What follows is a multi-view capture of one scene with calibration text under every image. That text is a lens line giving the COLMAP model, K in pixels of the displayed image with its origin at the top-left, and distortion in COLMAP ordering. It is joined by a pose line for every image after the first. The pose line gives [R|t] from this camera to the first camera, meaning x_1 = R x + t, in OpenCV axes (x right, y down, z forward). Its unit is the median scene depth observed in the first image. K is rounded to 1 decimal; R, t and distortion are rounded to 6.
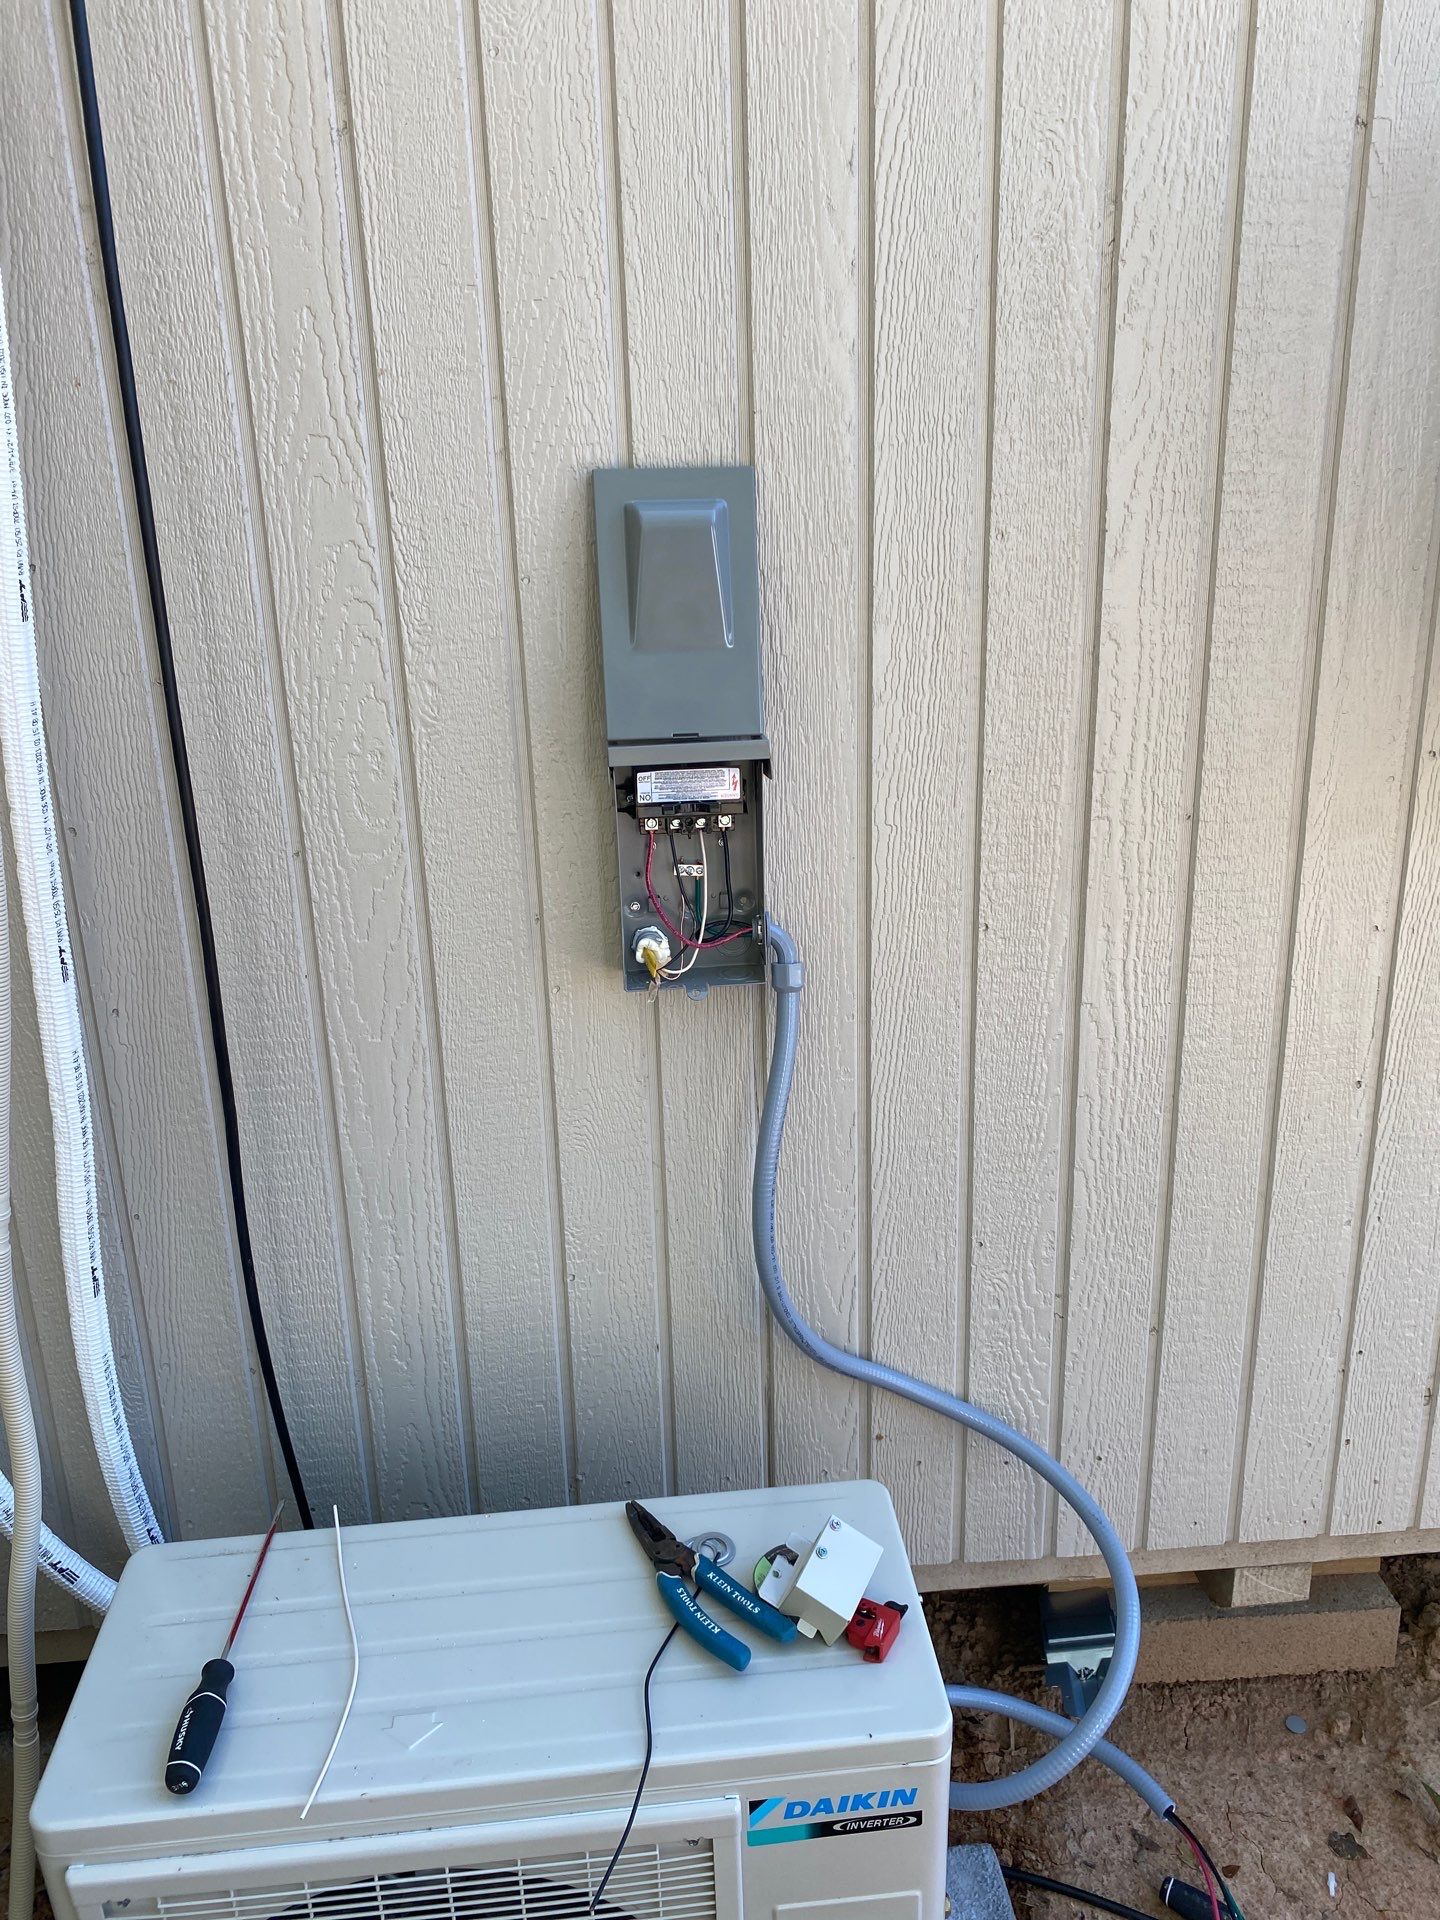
lens RADIAL K [[1454.7, 0, 720.0], [0, 1454.7, 960.0], [0, 0, 1]] dist [0.129029, -0.232944]
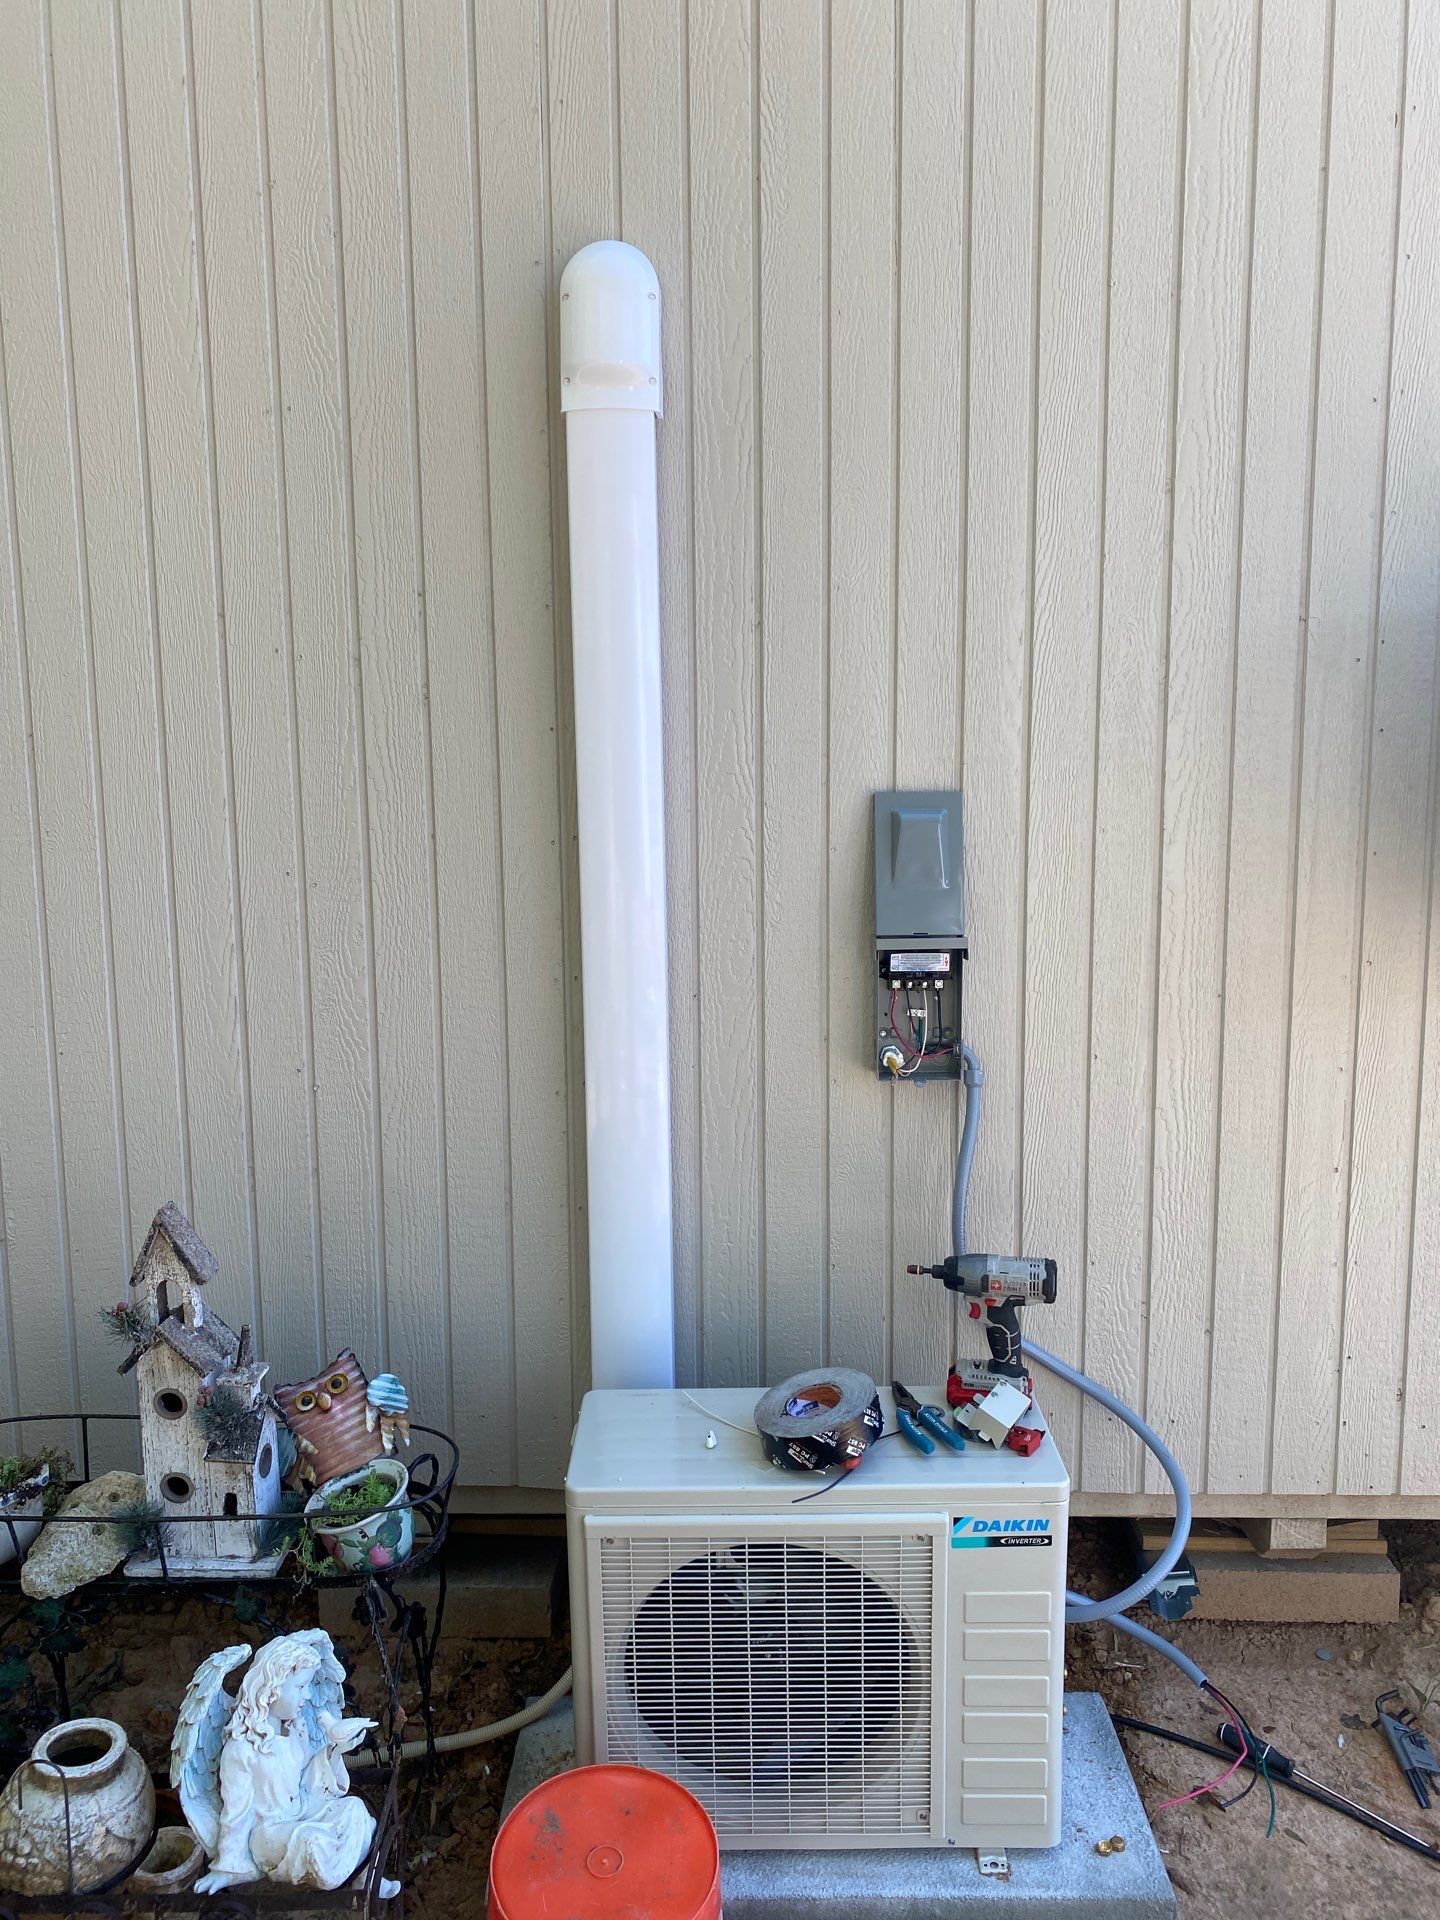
lens RADIAL K [[1454.7, 0, 720.0], [0, 1454.7, 960.0], [0, 0, 1]] dist [0.129029, -0.232944]
pose [[0.995206, 0.032587, -0.092213, -0.094370], [-0.047587, 0.985065, -0.165476, 0.170560], [0.085443, 0.169071, 0.981893, -0.710017]]
